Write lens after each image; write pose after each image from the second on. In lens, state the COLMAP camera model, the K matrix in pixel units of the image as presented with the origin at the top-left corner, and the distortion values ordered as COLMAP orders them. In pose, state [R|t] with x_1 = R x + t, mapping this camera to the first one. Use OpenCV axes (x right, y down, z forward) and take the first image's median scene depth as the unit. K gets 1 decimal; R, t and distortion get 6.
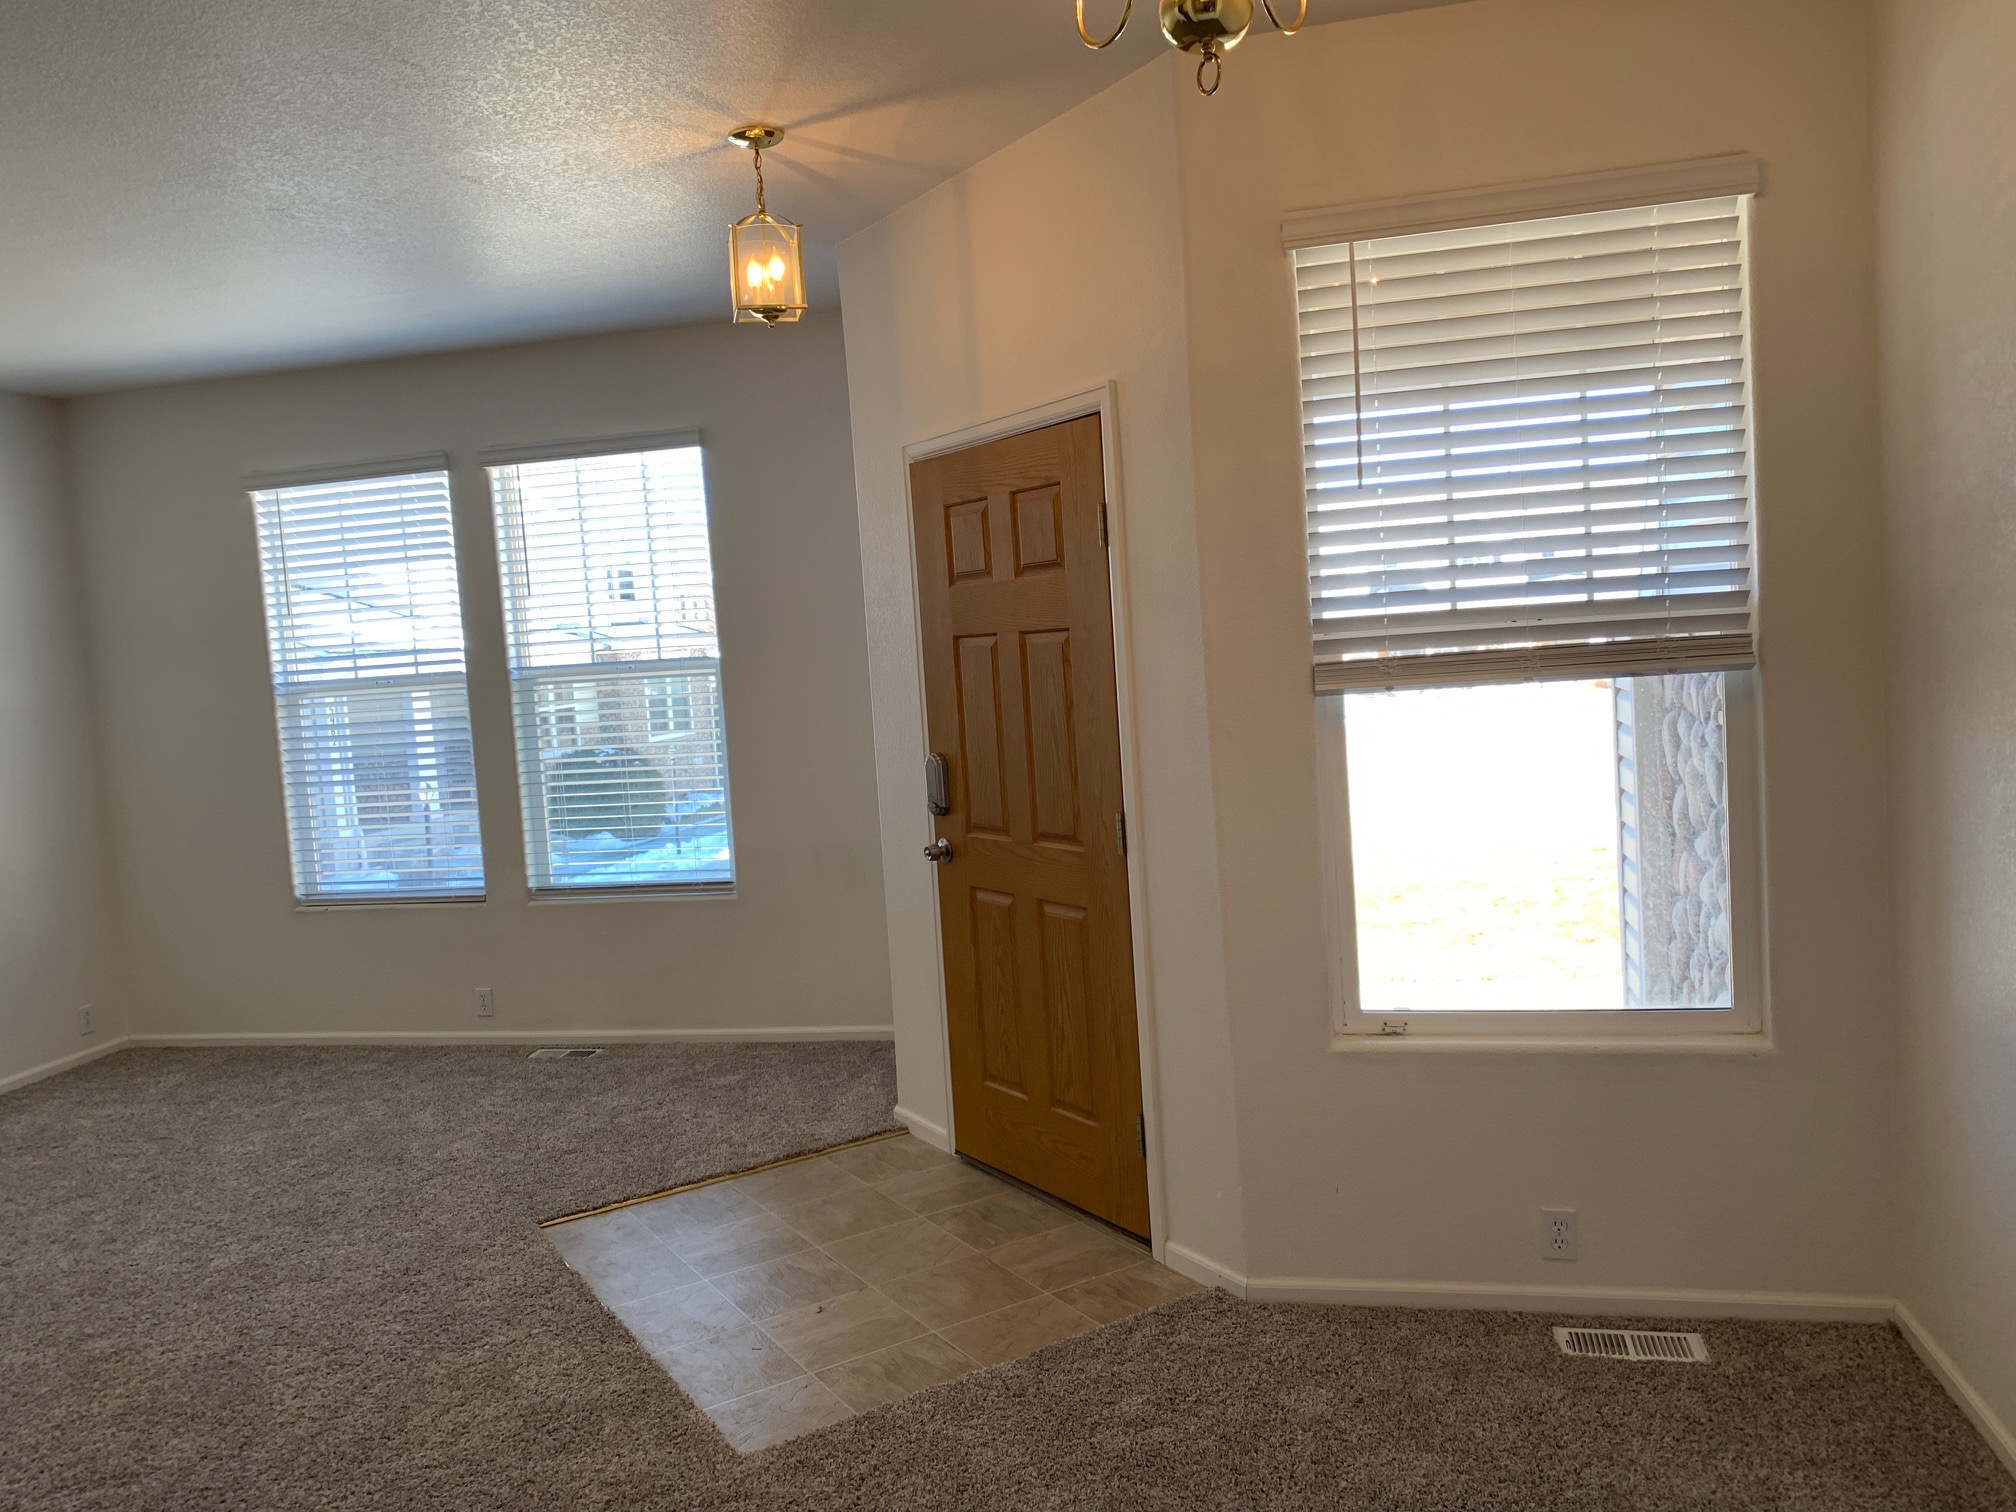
lens RADIAL K [[1523.4, 0, 1009.8], [0, 1523.4, 749.5], [0, 0, 1]] dist [-0.001676, -0.006459]
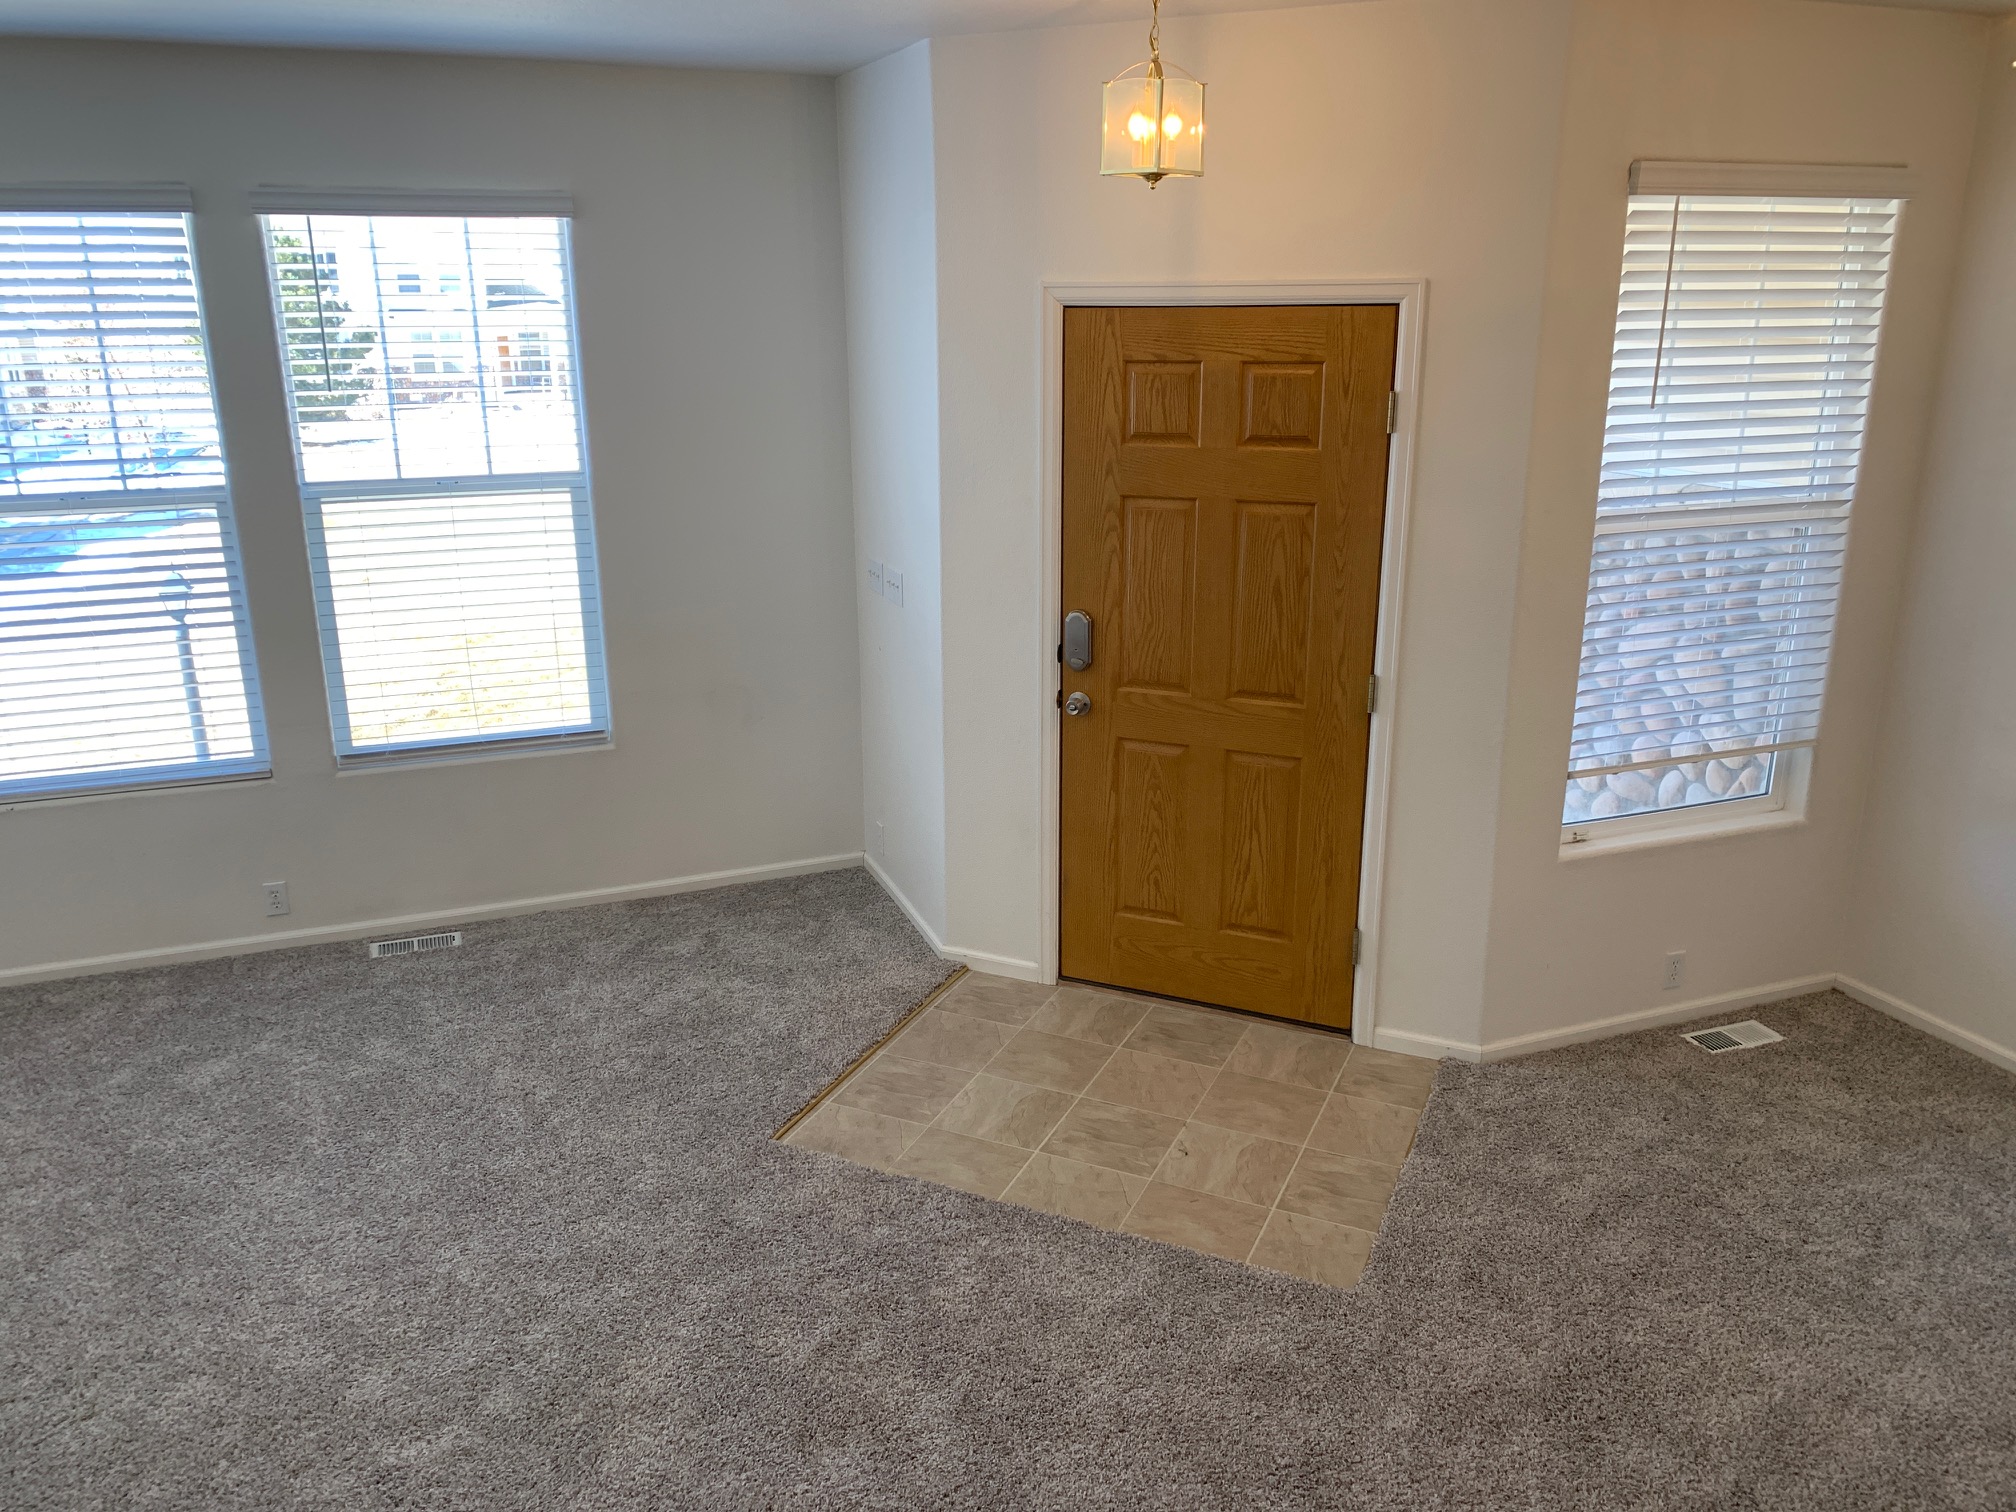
lens RADIAL K [[1523.4, 0, 1007.0], [0, 1523.4, 762.3], [0, 0, 1]] dist [-0.001676, -0.006459]
pose [[0.830486, -0.104448, 0.547160, -0.708321], [-0.007261, 0.980150, 0.198122, -0.106544], [-0.556993, -0.168511, 0.813242, 0.207926]]
